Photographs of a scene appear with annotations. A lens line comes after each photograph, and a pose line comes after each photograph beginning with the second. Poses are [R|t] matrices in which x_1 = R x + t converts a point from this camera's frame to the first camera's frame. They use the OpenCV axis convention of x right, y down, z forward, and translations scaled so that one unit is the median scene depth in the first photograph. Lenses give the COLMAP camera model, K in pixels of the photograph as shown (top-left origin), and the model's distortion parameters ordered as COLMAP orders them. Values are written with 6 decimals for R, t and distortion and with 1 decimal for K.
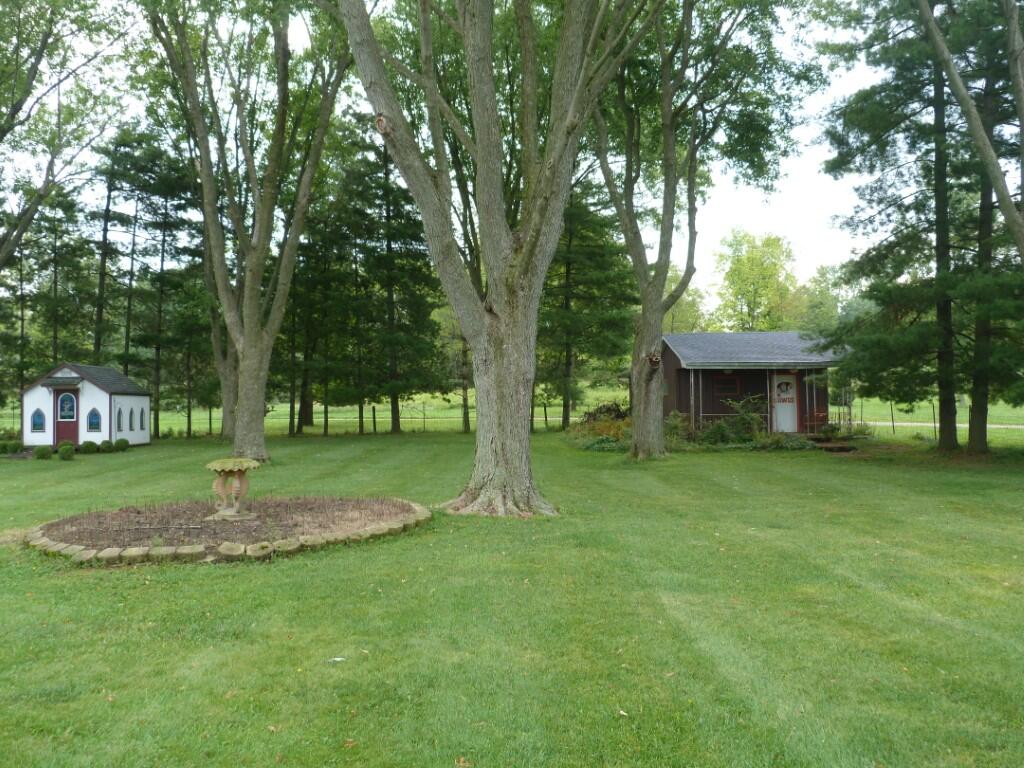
lens RADIAL K [[1008.0, 0, 514.3], [0, 1008.0, 388.6], [0, 0, 1]] dist [-0.032787, 0.000000]
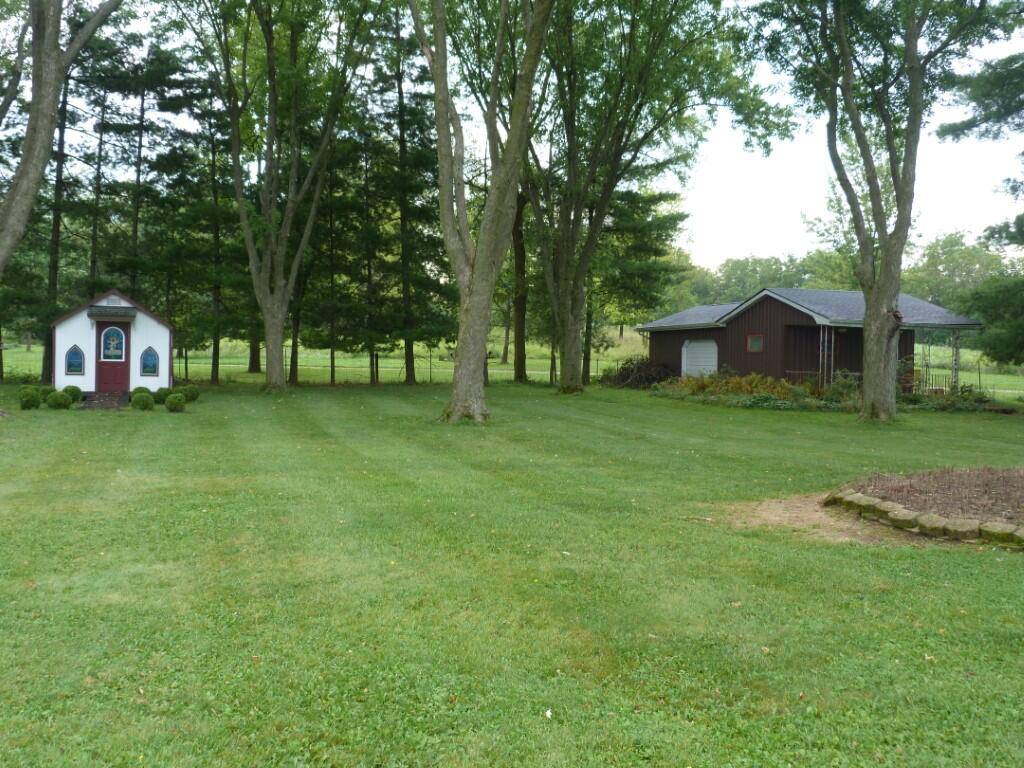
lens RADIAL K [[1008.0, 0, 513.2], [0, 1008.0, 385.2], [0, 0, 1]] dist [-0.032787, 0.000000]
pose [[0.960211, 0.021160, 0.278472, -0.378665], [-0.033432, 0.998664, 0.039396, 0.009270], [-0.277267, -0.047138, 0.959636, 0.153695]]
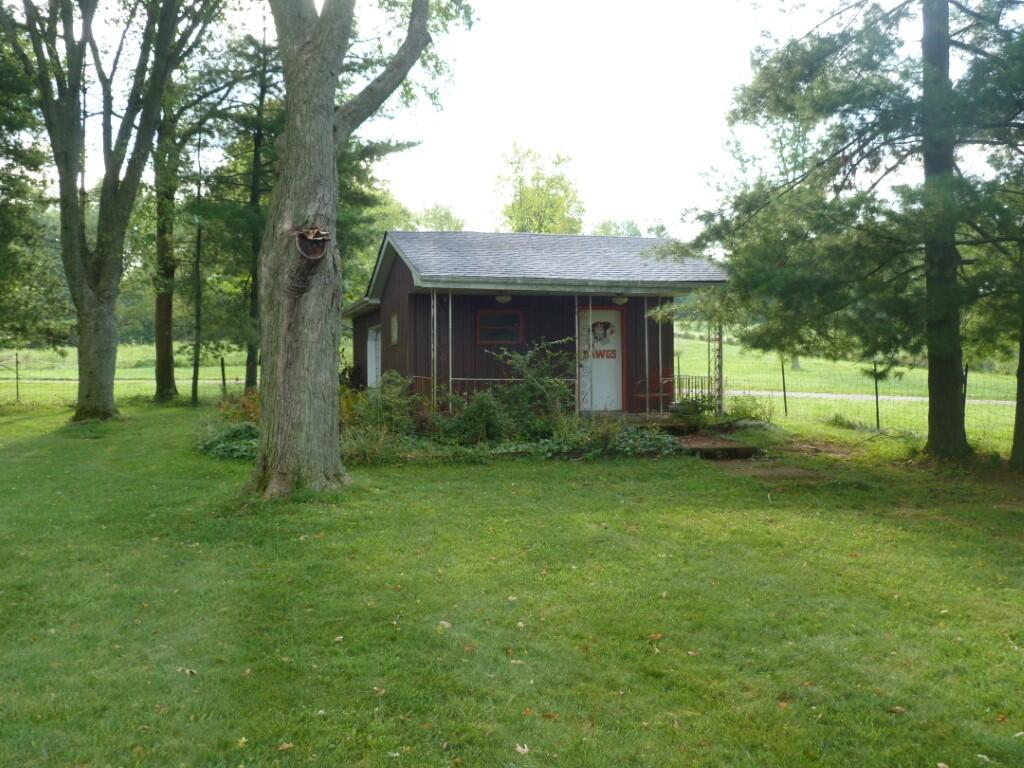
lens RADIAL K [[1008.0, 0, 511.0], [0, 1008.0, 384.3], [0, 0, 1]] dist [-0.032787, 0.000000]
pose [[0.977276, 0.005252, 0.211905, 0.106160], [-0.012451, 0.999389, 0.032650, 0.011201], [-0.211604, -0.034546, 0.976745, 0.487907]]
